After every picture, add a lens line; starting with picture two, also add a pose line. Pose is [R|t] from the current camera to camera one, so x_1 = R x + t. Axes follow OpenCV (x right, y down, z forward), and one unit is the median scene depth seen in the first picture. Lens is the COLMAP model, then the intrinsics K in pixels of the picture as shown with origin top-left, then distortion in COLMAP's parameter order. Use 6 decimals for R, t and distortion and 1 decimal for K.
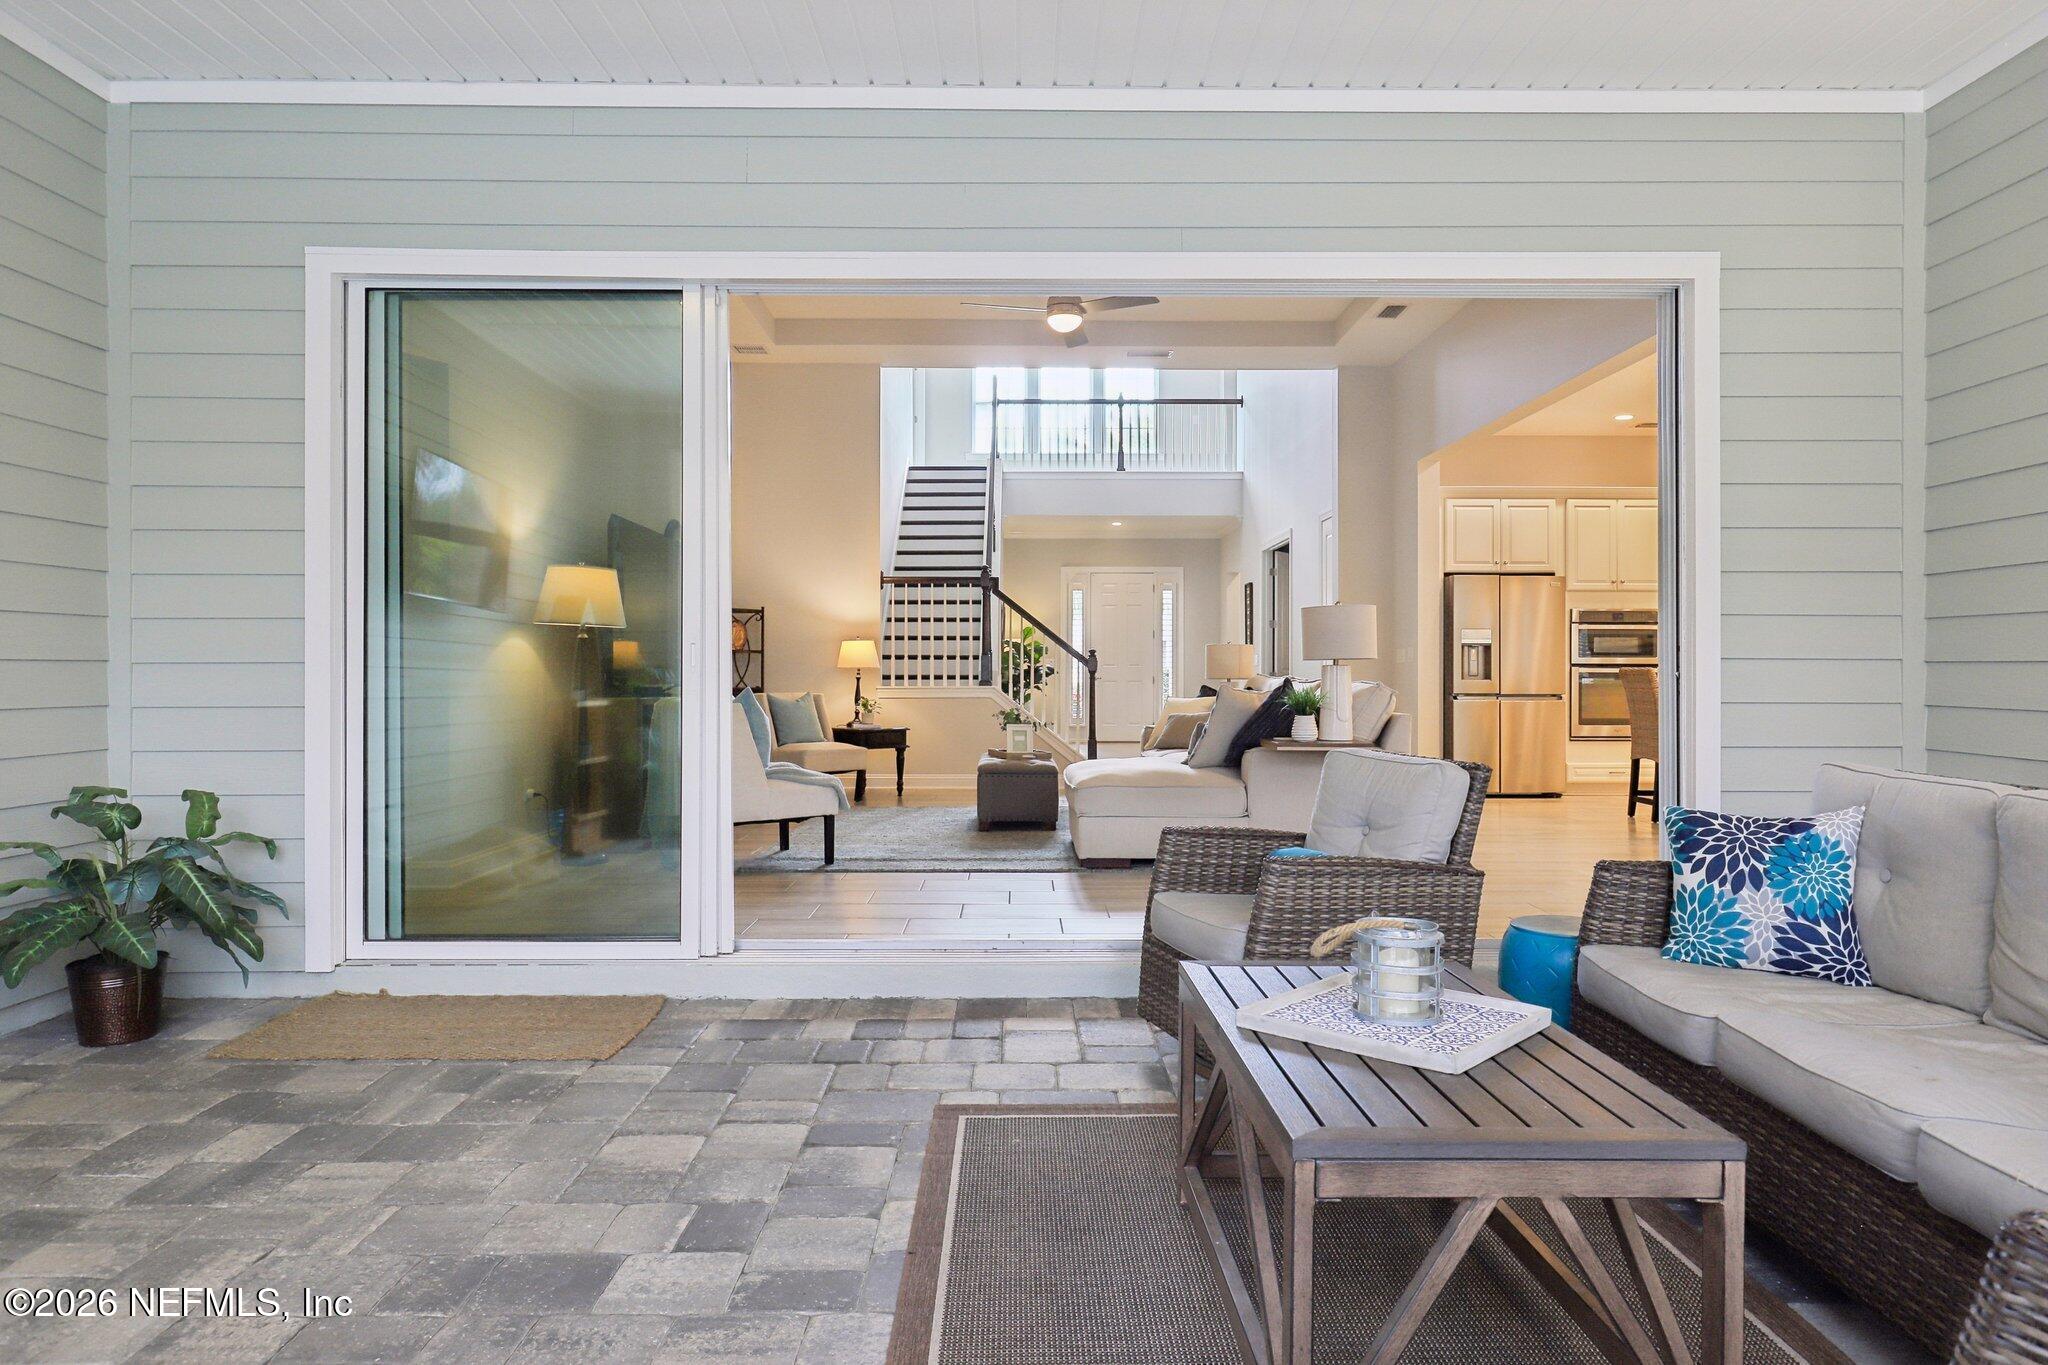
lens RADIAL K [[1265.0, 0, 1020.7], [0, 1265.0, 670.7], [0, 0, 1]] dist [-0.002007, 0.001869]
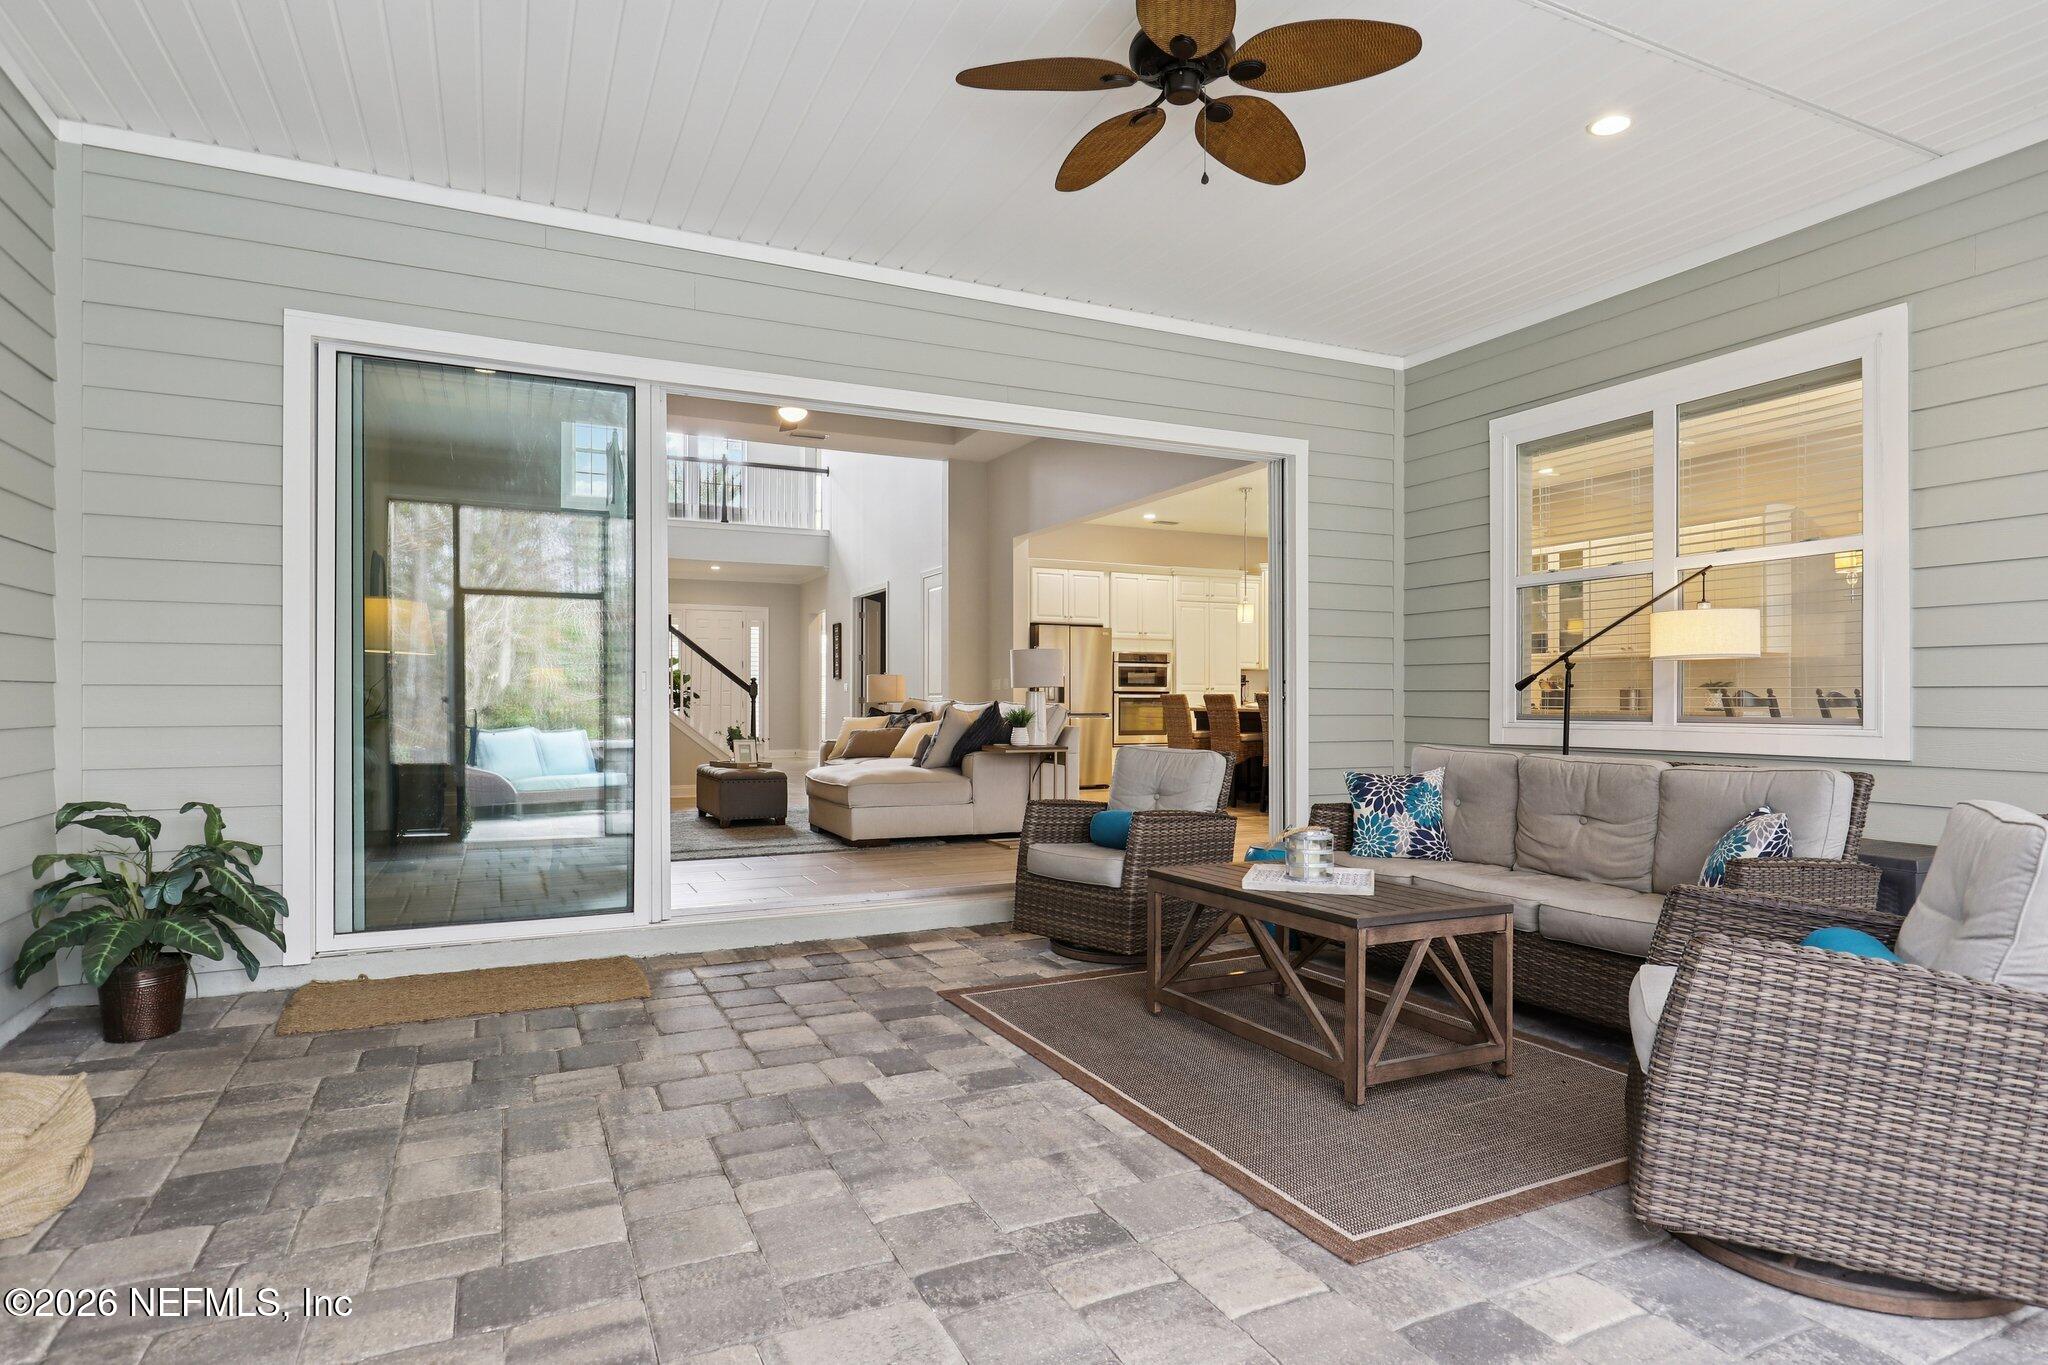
lens RADIAL K [[1122.2, 0, 1028.8], [0, 1122.2, 697.6], [0, 0, 1]] dist [0.001348, -0.001749]
pose [[0.904922, 0.001536, 0.425575, -0.491590], [-0.001791, 0.999998, 0.000198, 0.003672], [-0.425574, -0.000941, 0.904923, -0.203016]]
